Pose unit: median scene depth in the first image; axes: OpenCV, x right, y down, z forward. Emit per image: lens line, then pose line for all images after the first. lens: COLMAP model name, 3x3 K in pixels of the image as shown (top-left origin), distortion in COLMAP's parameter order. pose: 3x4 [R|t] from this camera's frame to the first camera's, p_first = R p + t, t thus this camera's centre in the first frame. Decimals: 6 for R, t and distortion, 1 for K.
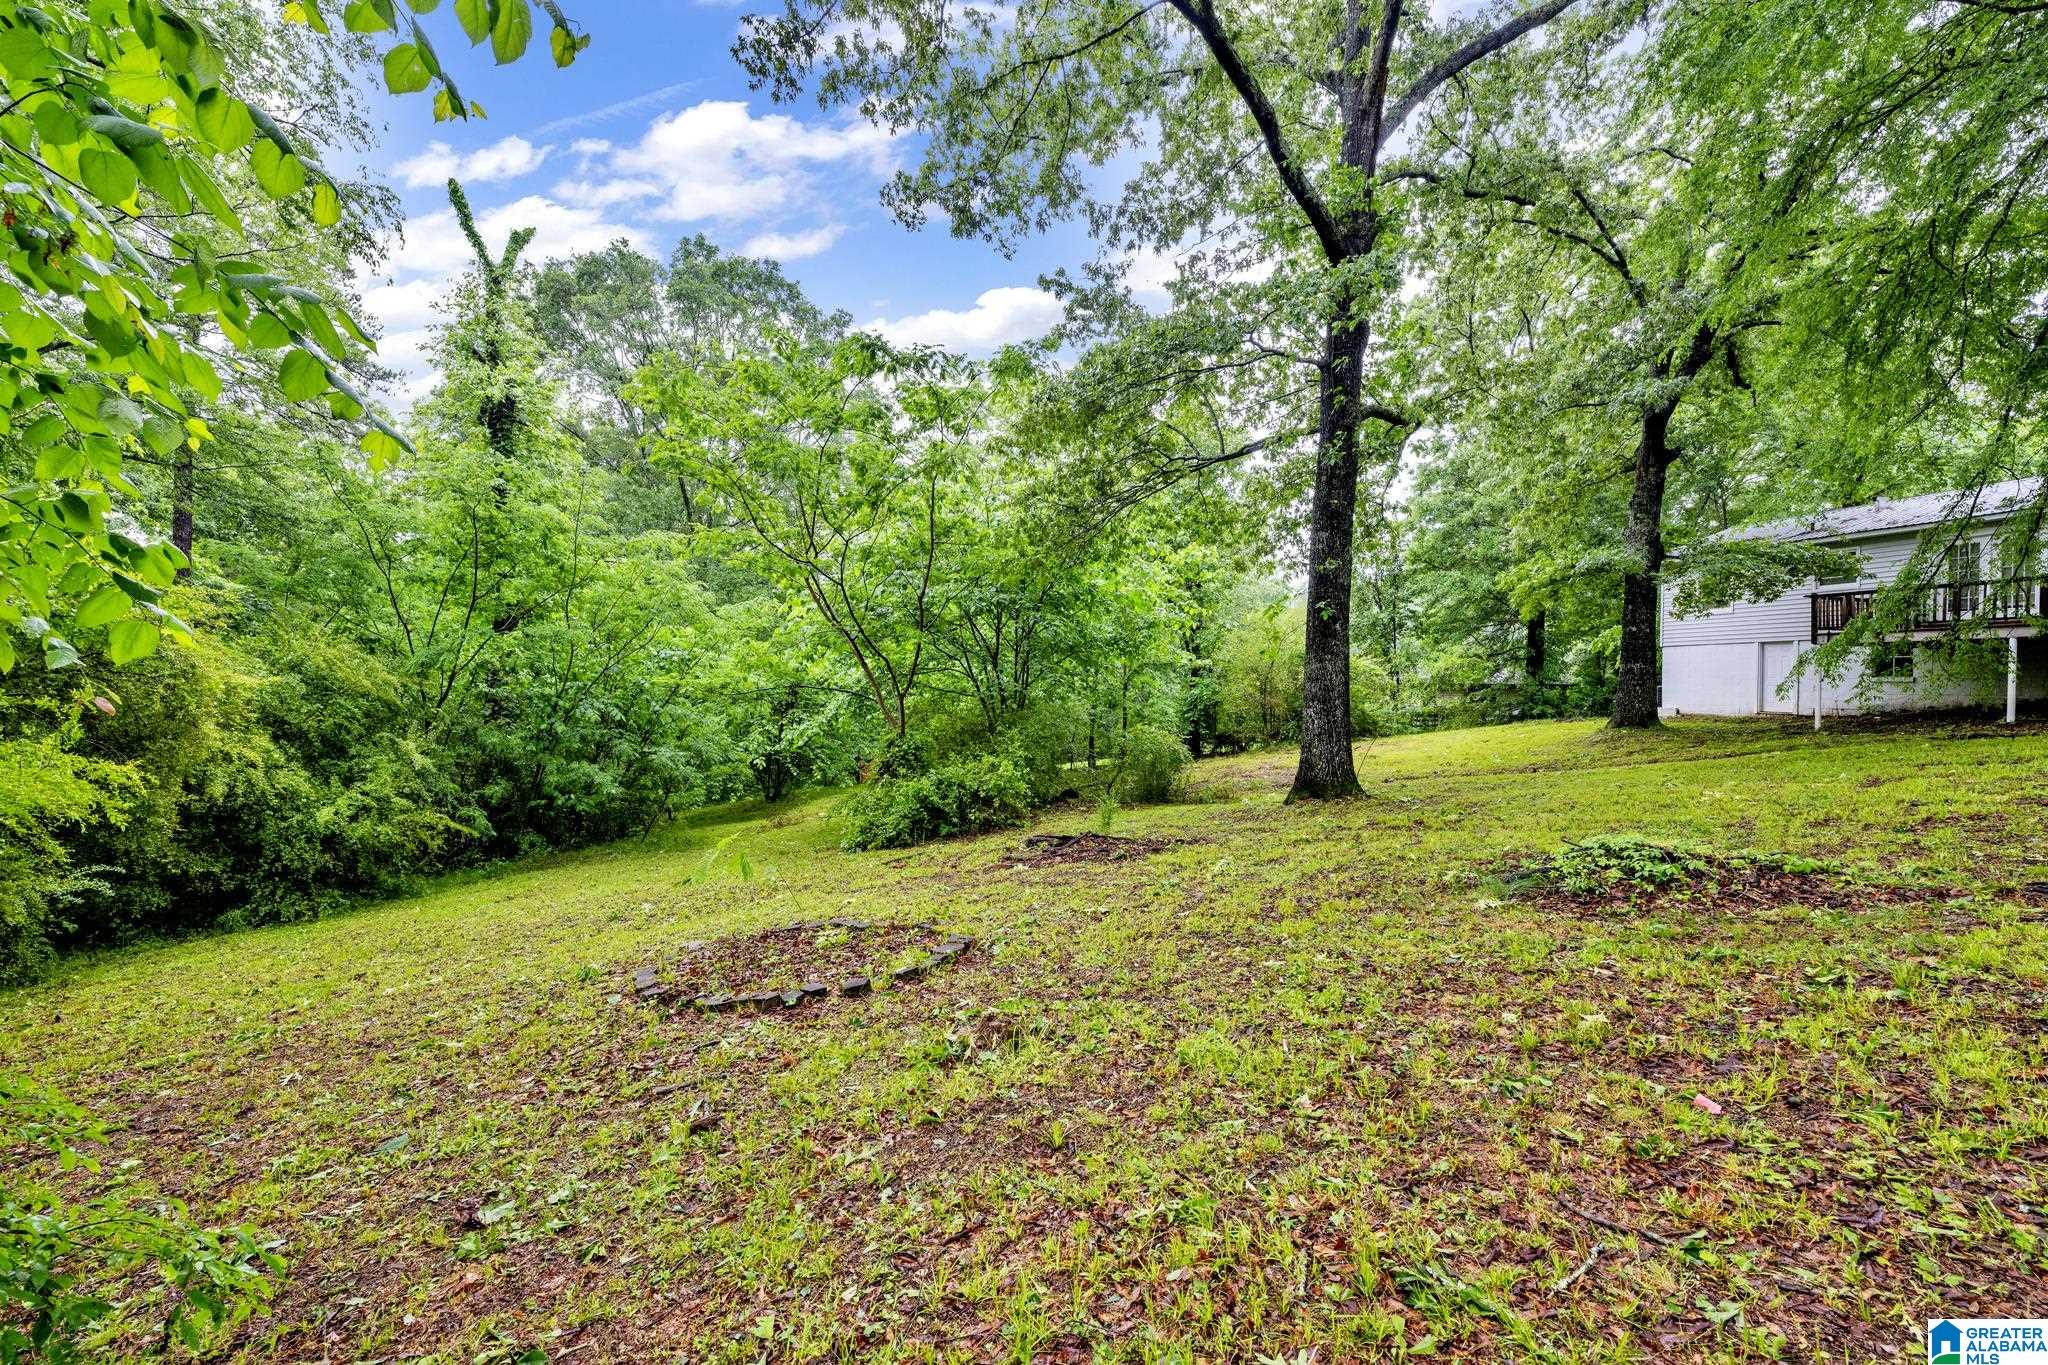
lens RADIAL K [[804.8, 0, 1028.5], [0, 804.8, 684.2], [0, 0, 1]] dist [-0.001090, -0.000471]
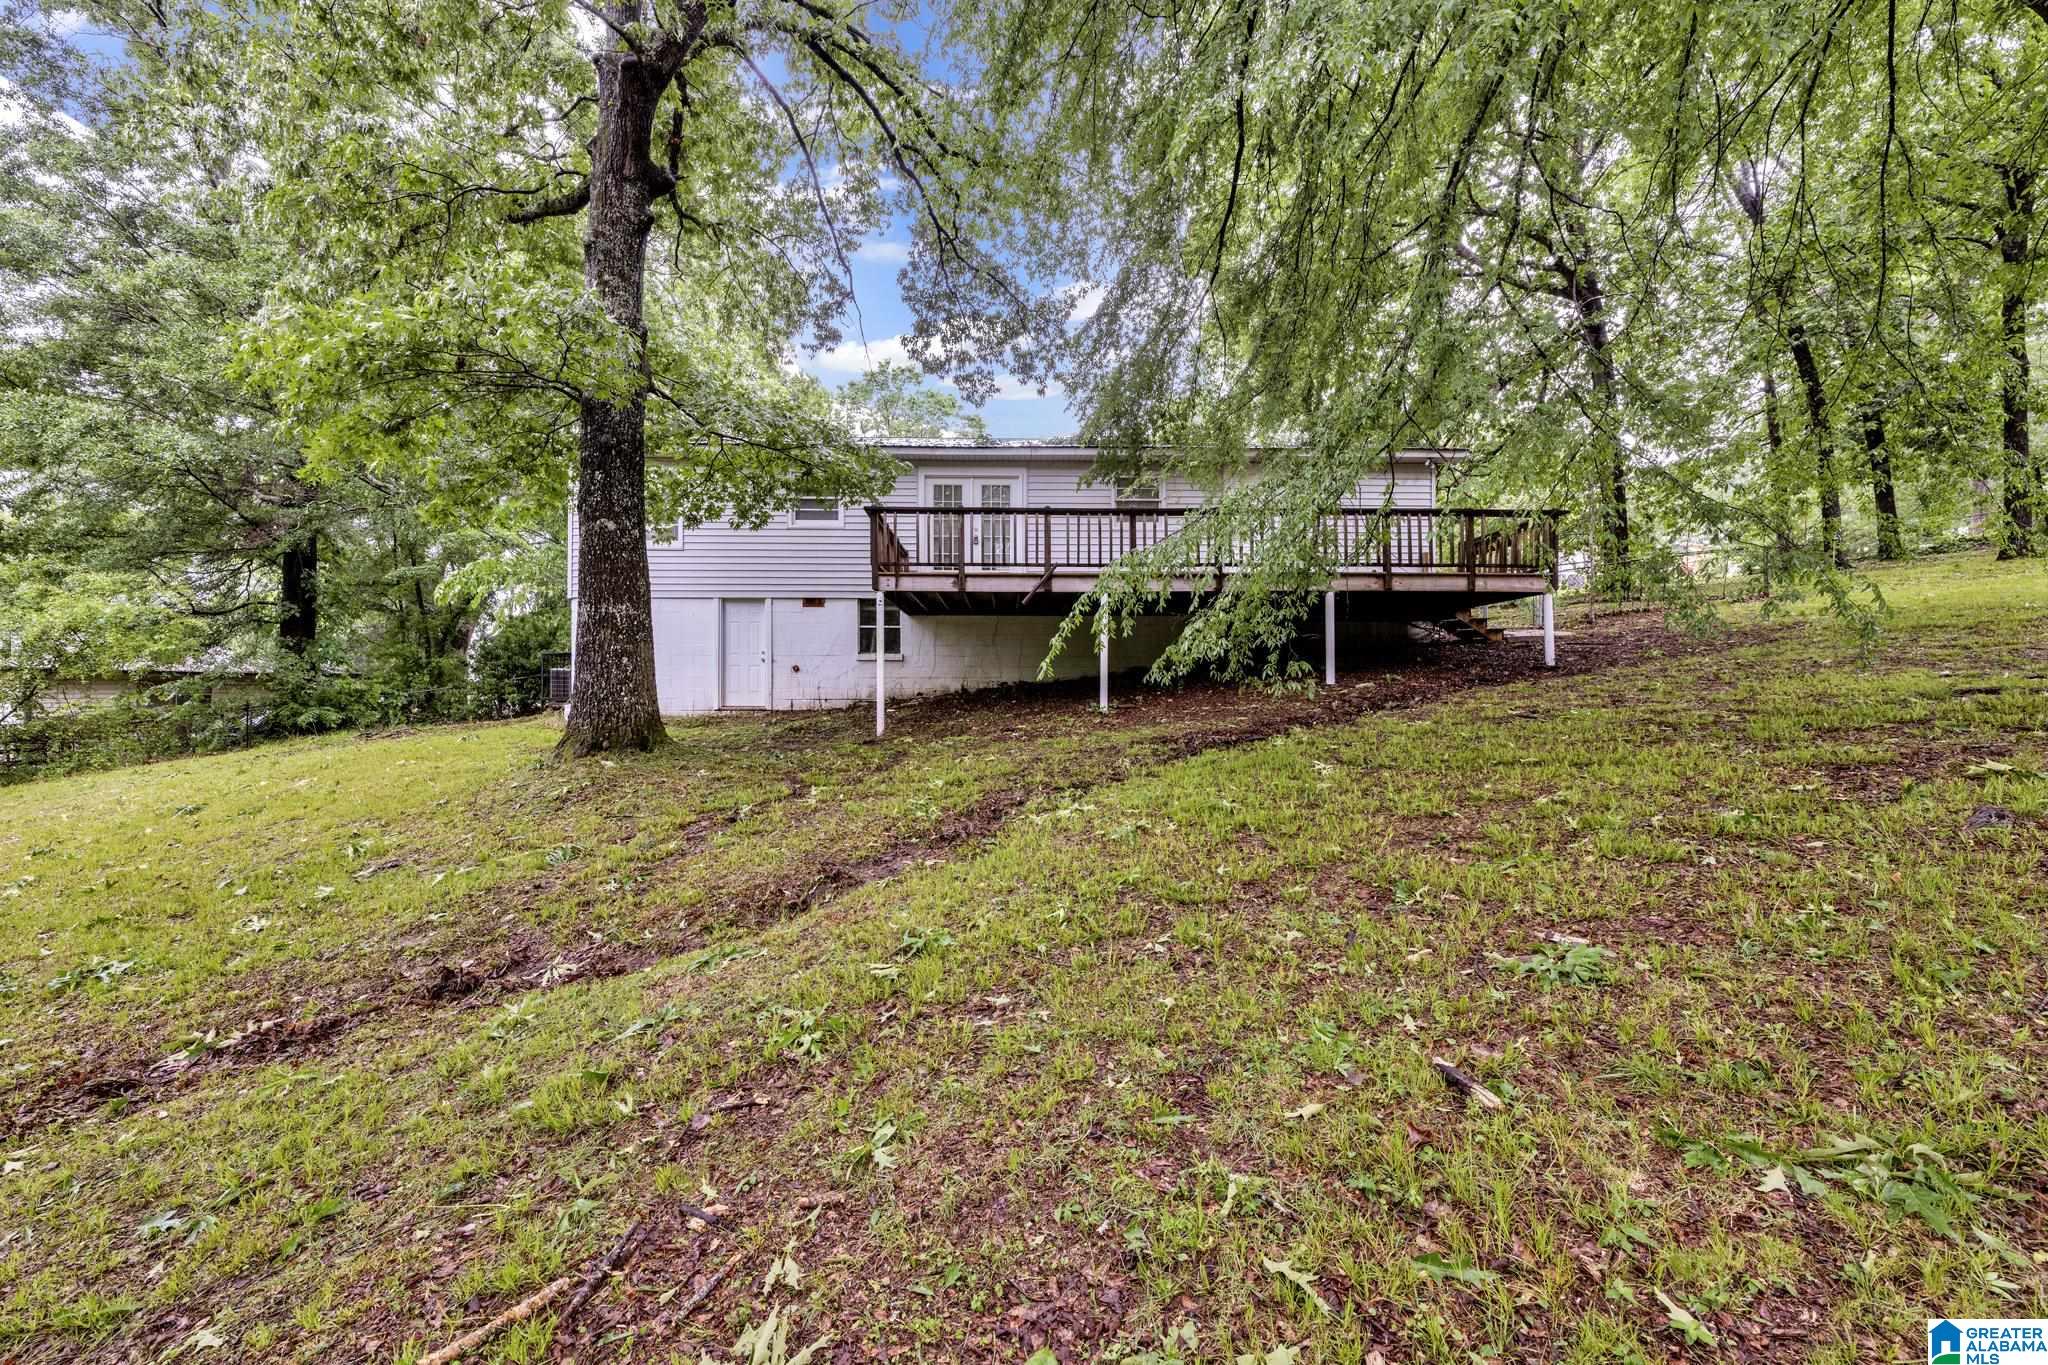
lens RADIAL K [[804.8, 0, 1028.5], [0, 804.8, 684.2], [0, 0, 1]] dist [-0.001090, -0.000471]
pose [[0.250432, -0.010009, 0.968082, 0.256501], [0.003516, 0.999949, 0.009429, 0.007990], [-0.968128, 0.001042, 0.250455, 0.439530]]
